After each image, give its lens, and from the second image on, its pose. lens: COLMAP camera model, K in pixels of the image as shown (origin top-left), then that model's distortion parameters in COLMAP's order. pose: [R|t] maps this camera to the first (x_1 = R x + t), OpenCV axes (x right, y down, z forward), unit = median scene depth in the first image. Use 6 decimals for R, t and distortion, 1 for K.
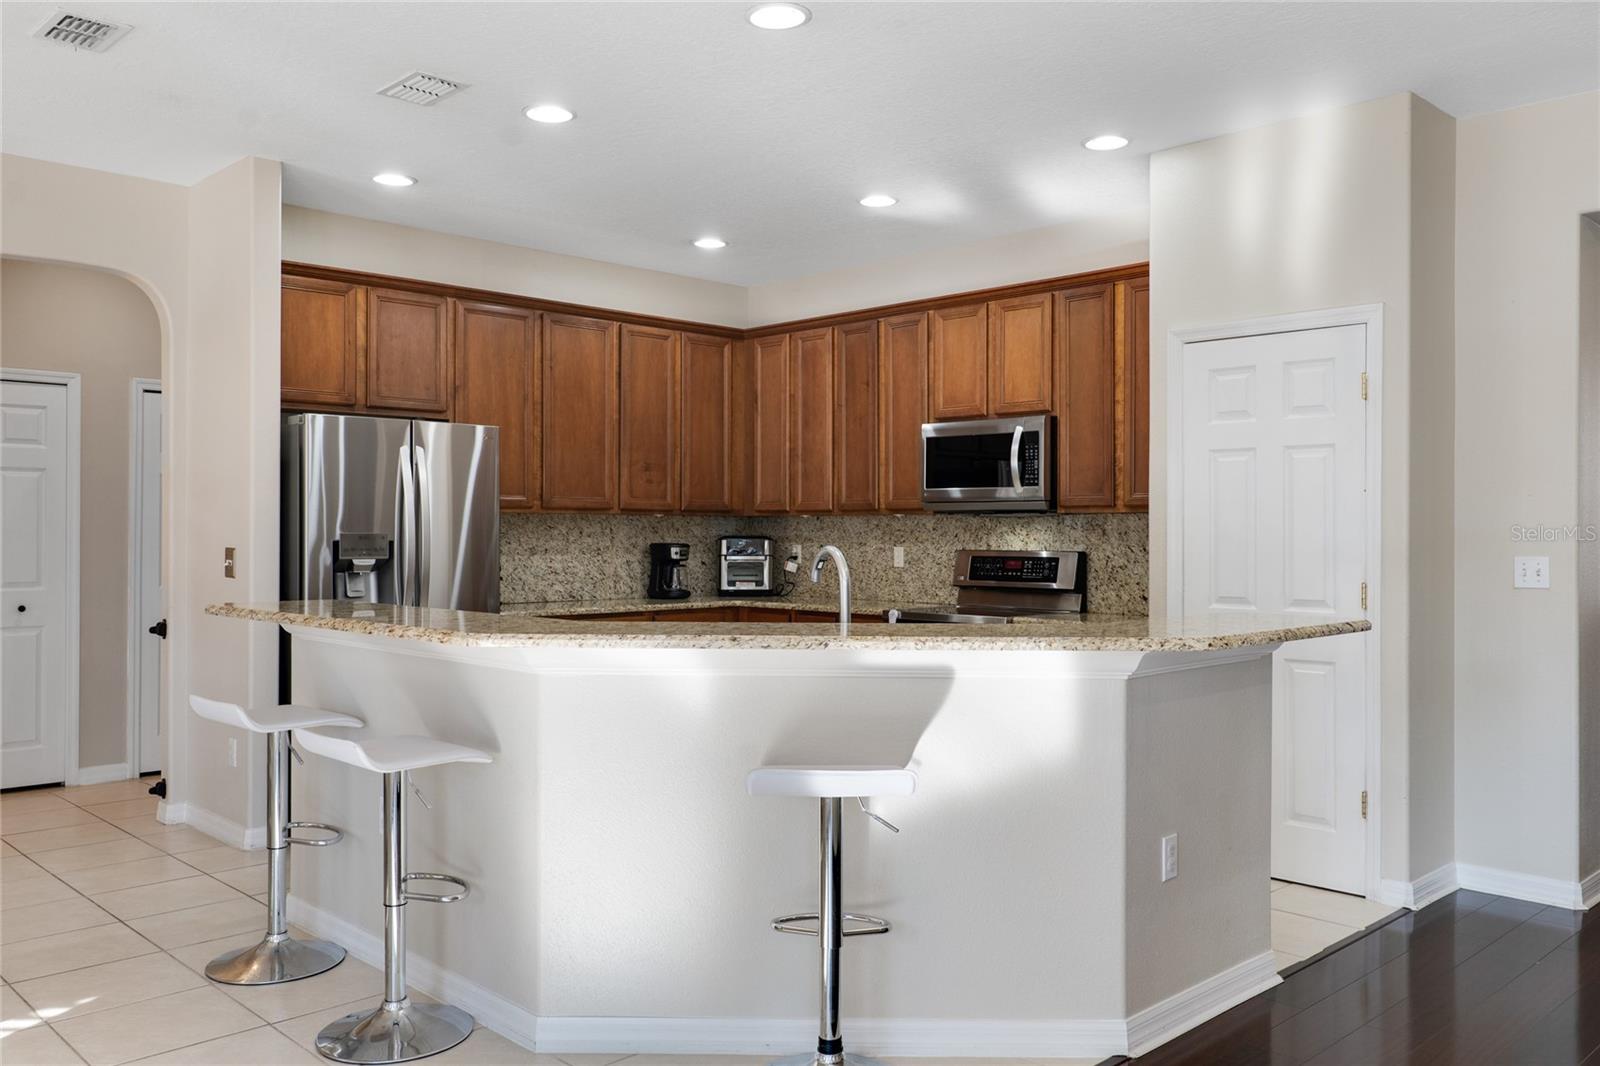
lens RADIAL K [[1293.1, 0, 797.0], [0, 1293.1, 527.4], [0, 0, 1]] dist [0.011606, 0.006026]
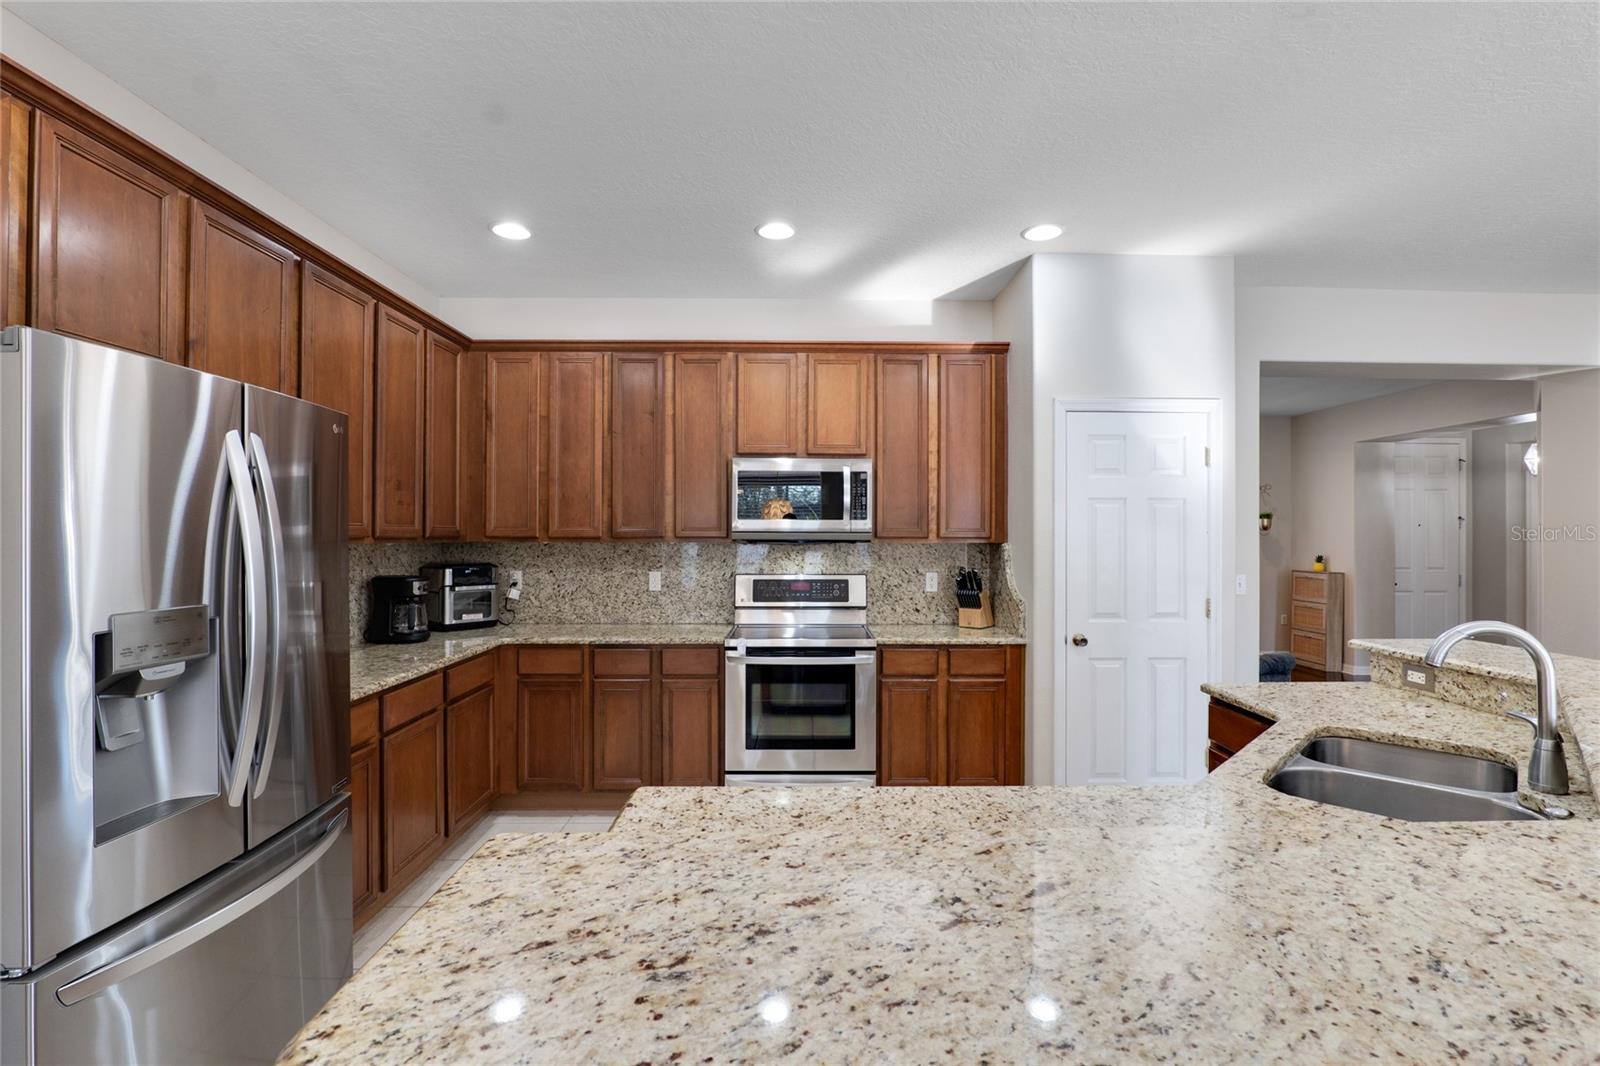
lens RADIAL K [[745.8, 0, 804.6], [0, 745.8, 528.1], [0, 0, 1]] dist [-0.019225, 0.002132]
pose [[0.682314, 0.004632, 0.731045, -0.308923], [-0.002720, 0.999989, -0.003797, -0.020239], [-0.731055, 0.000603, 0.682319, 0.541379]]
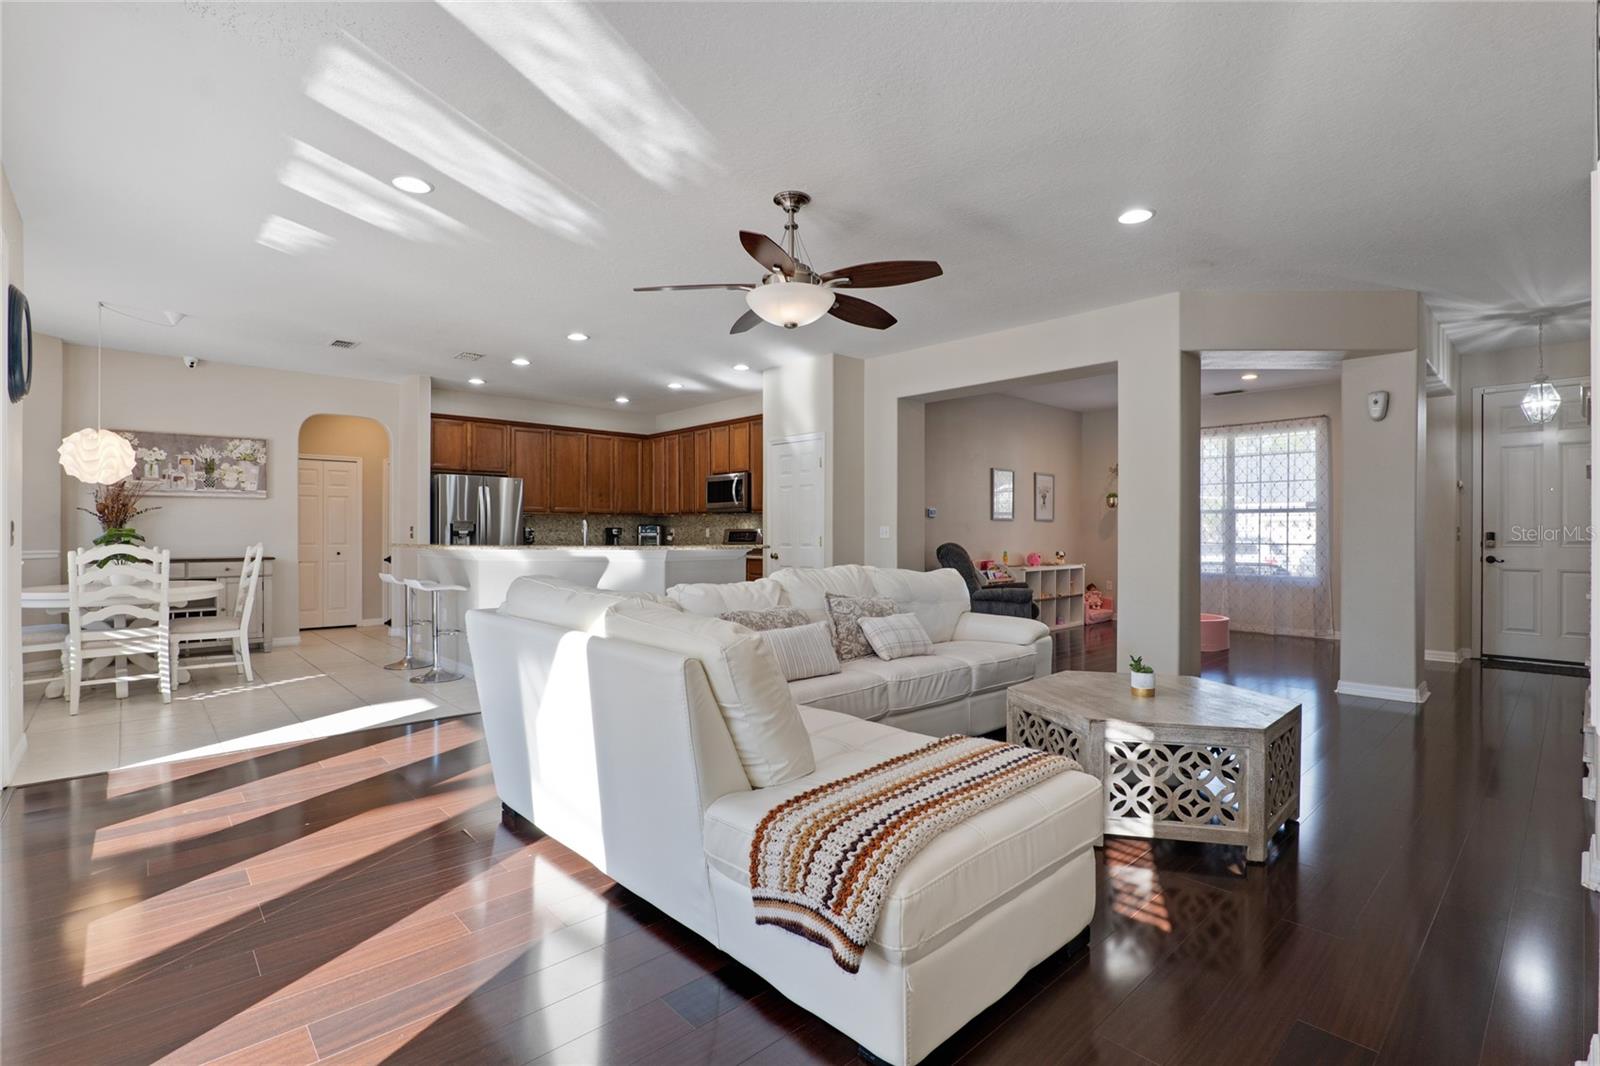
lens RADIAL K [[745.8, 0, 800.1], [0, 745.8, 531.9], [0, 0, 1]] dist [-0.019225, 0.002132]
pose [[0.999808, -0.002959, -0.019364, 0.297061], [0.002975, 0.999995, 0.000785, 0.022605], [0.019362, -0.000843, 0.999812, -0.374563]]
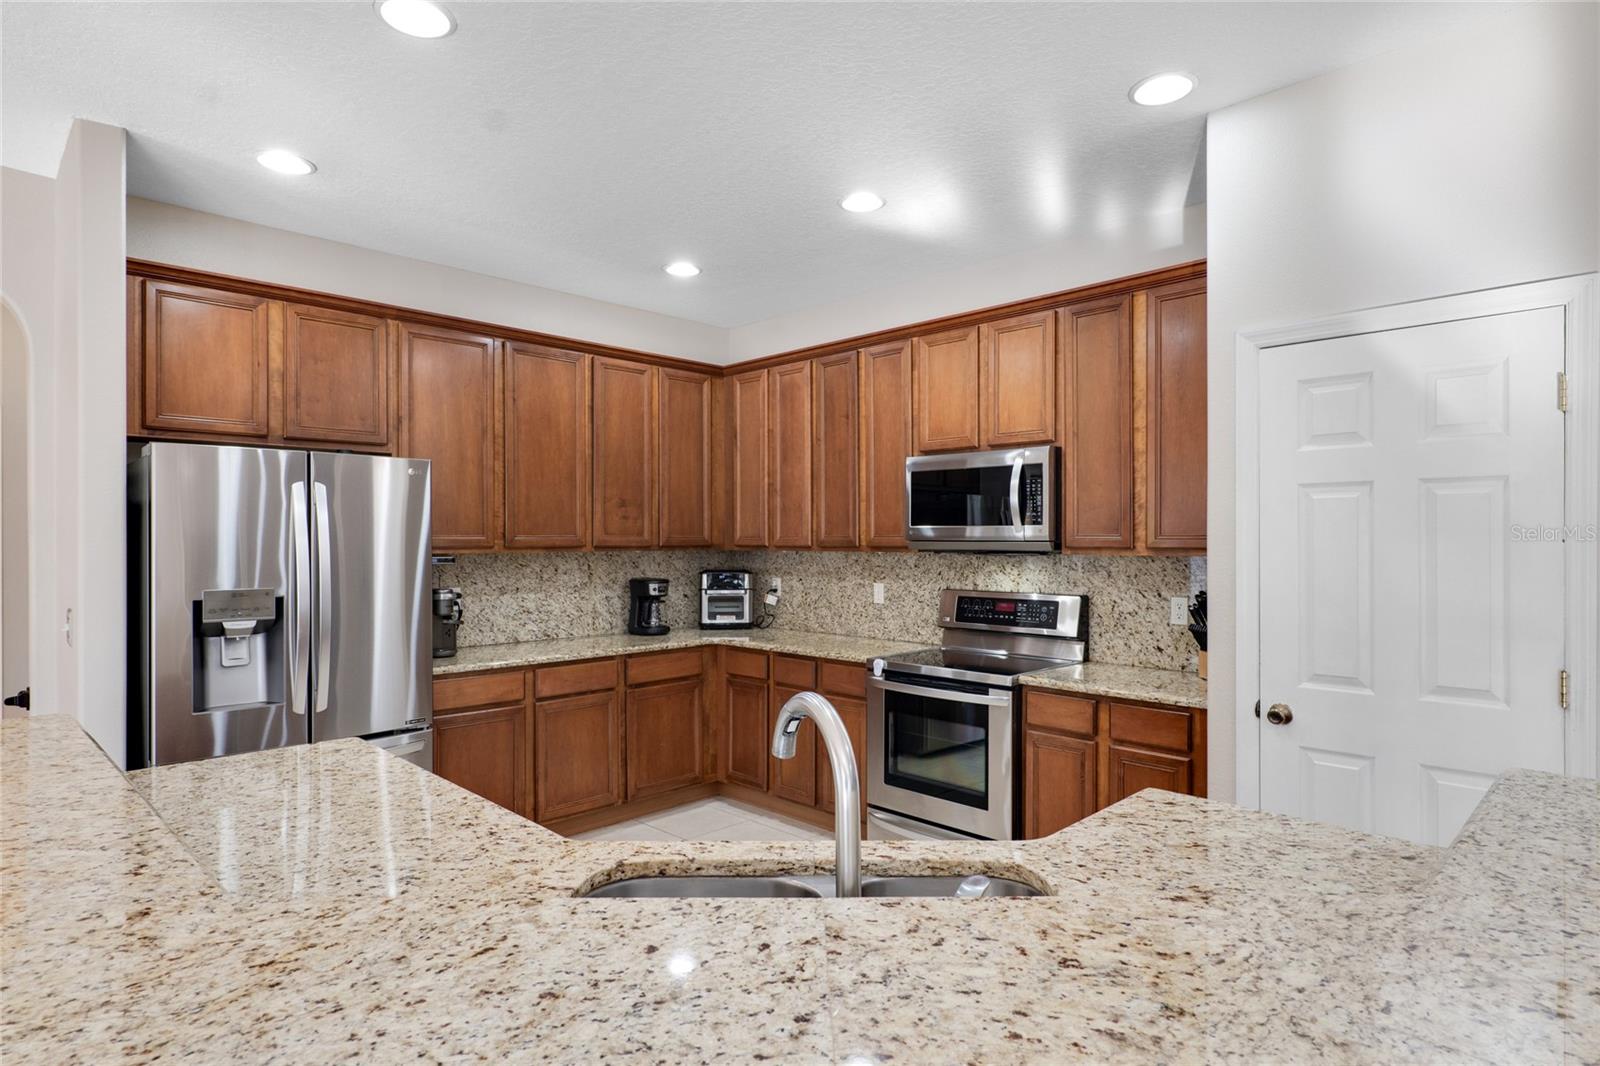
lens RADIAL K [[864.7, 0, 801.0], [0, 864.7, 538.3], [0, 0, 1]] dist [0.001661, 0.001346]
pose [[0.999844, -0.004404, 0.017084, 0.008988], [0.004363, 0.999988, 0.002422, -0.022897], [-0.017095, -0.002348, 0.999851, 0.372961]]
